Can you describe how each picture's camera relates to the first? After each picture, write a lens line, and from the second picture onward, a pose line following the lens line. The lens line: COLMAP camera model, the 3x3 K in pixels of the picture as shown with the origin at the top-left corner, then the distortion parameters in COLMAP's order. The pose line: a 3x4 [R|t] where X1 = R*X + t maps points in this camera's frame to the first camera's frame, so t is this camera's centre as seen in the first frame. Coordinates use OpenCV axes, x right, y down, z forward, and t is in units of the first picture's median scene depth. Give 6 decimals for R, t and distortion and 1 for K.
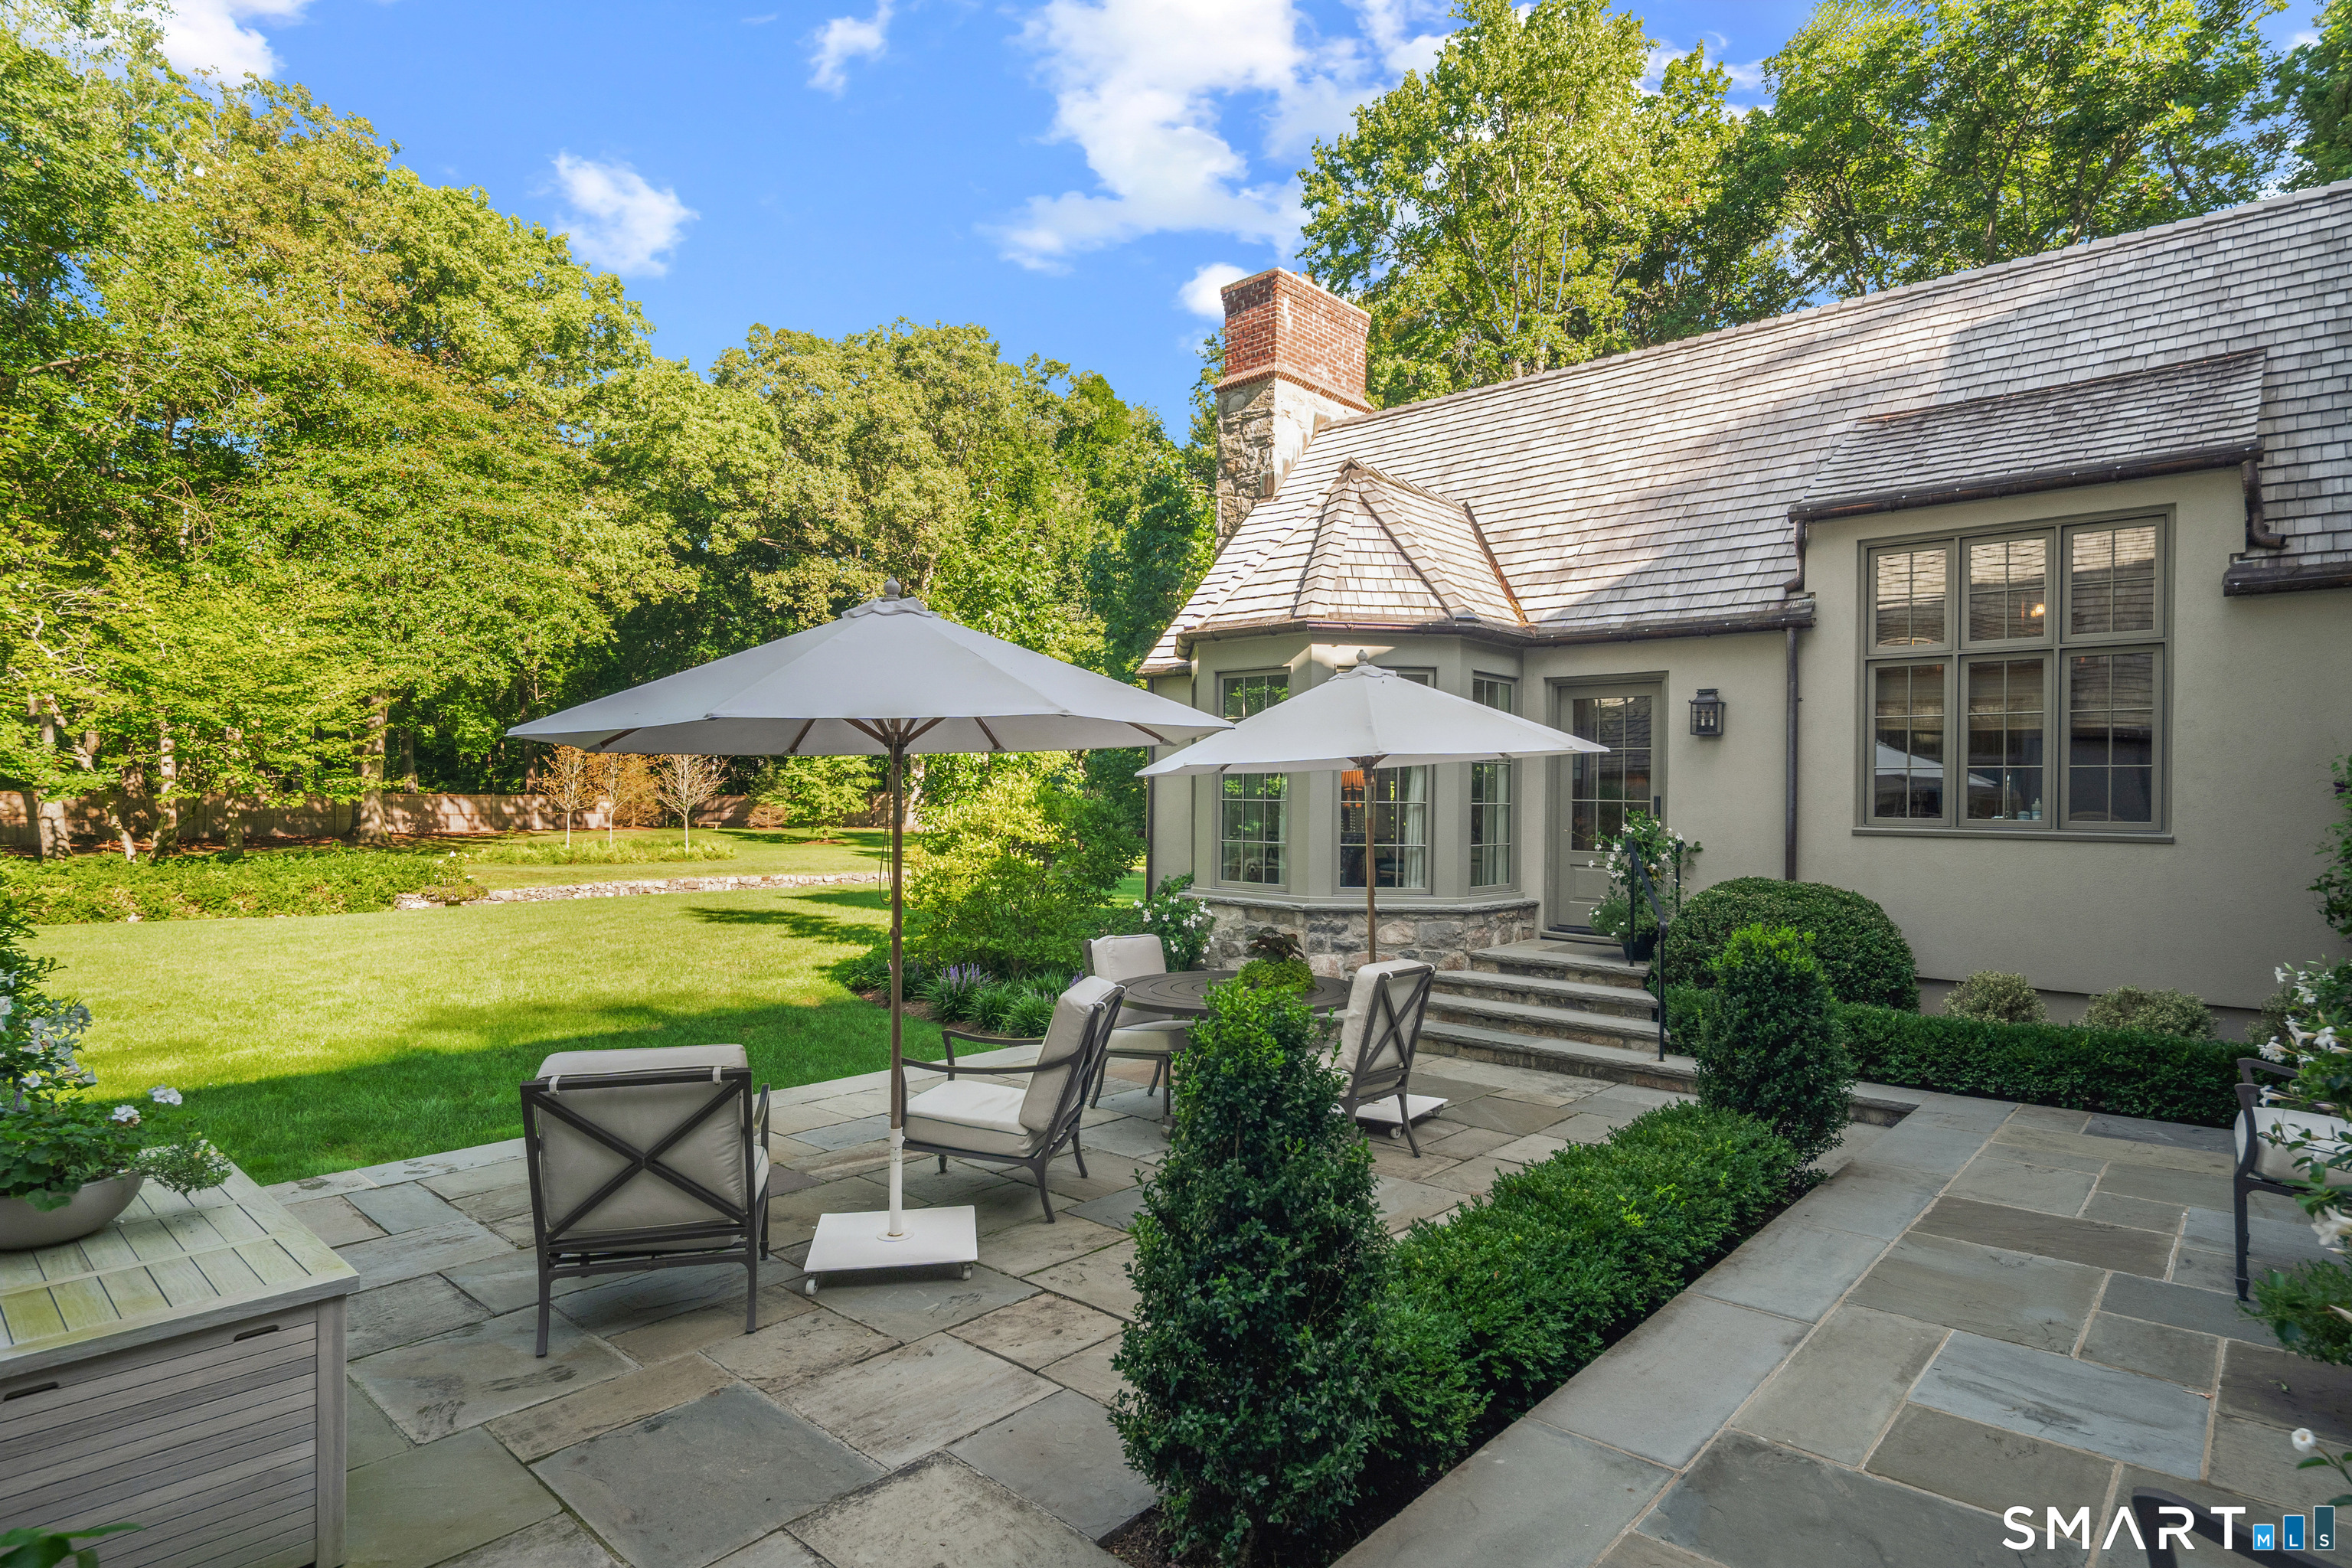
lens RADIAL K [[1262.4, 0, 1176.0], [0, 1262.4, 784.0], [0, 0, 1]] dist [-0.002285, -0.000508]
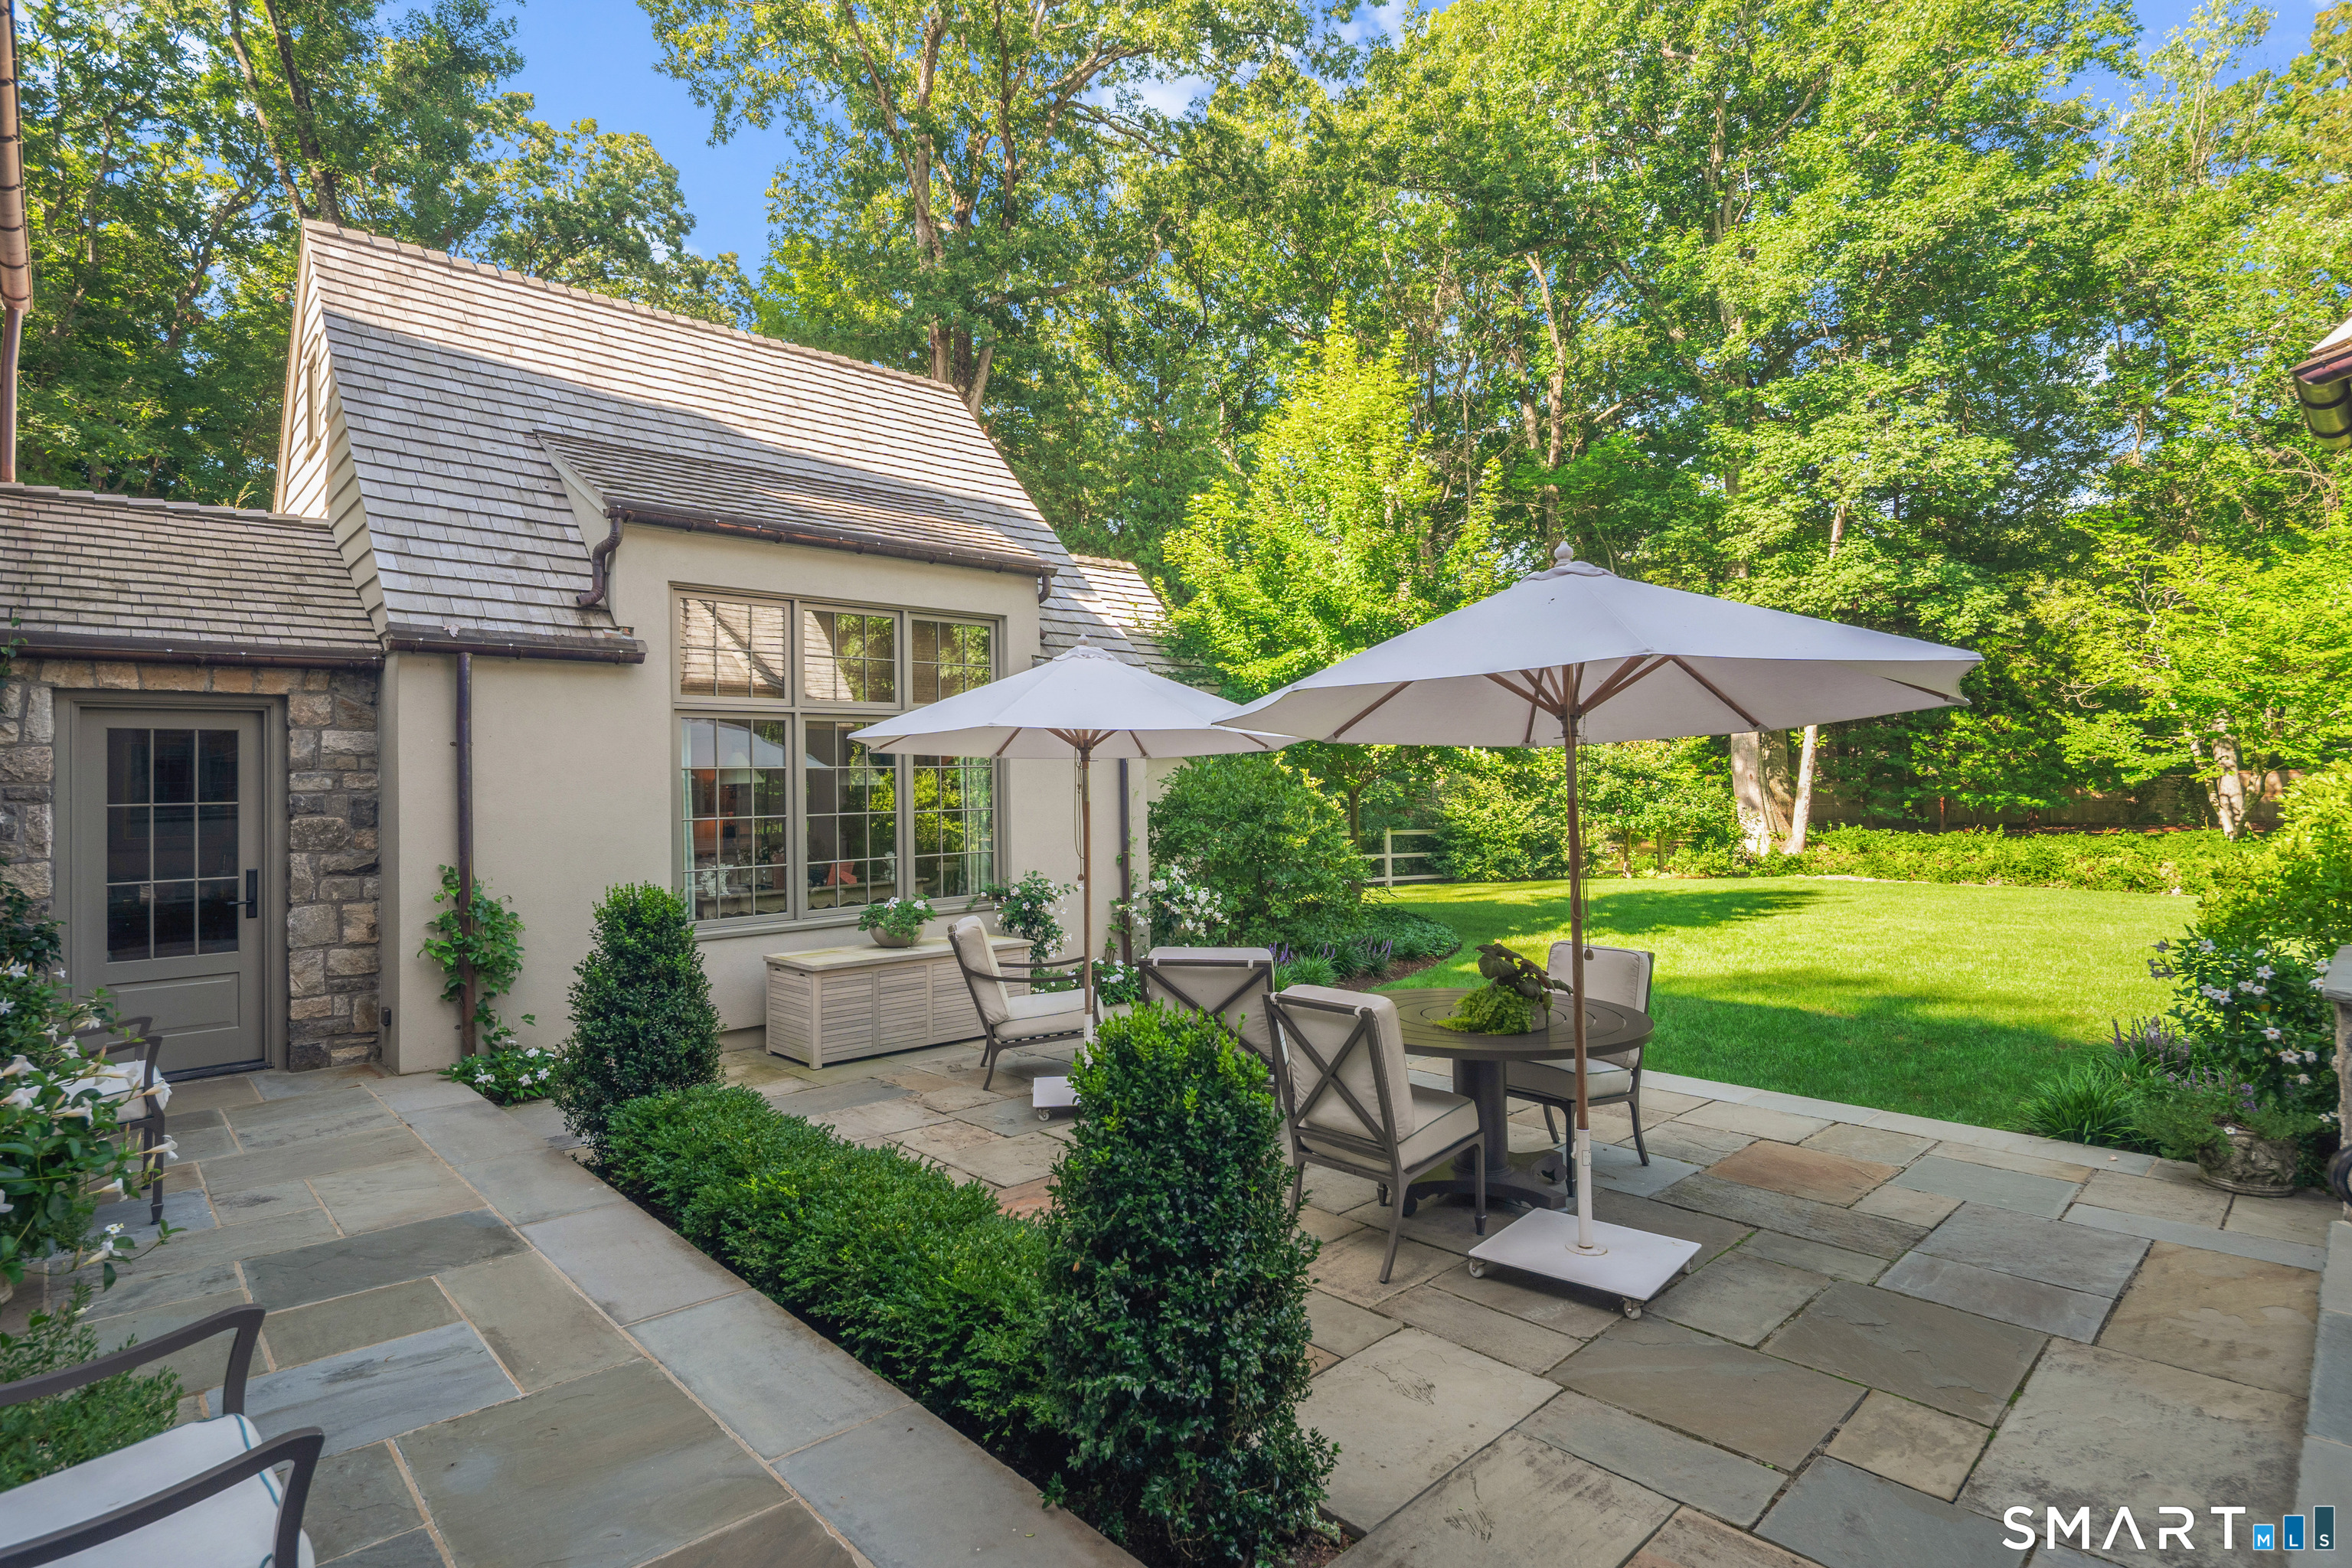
lens RADIAL K [[1166.6, 0, 1176.0], [0, 1166.6, 784.0], [0, 0, 1]] dist [0.001380, 0.000260]
pose [[-0.078411, -0.010340, -0.996867, 1.246938], [0.012426, 0.999858, -0.011349, 0.027510], [0.996844, -0.013277, -0.078272, 1.367060]]
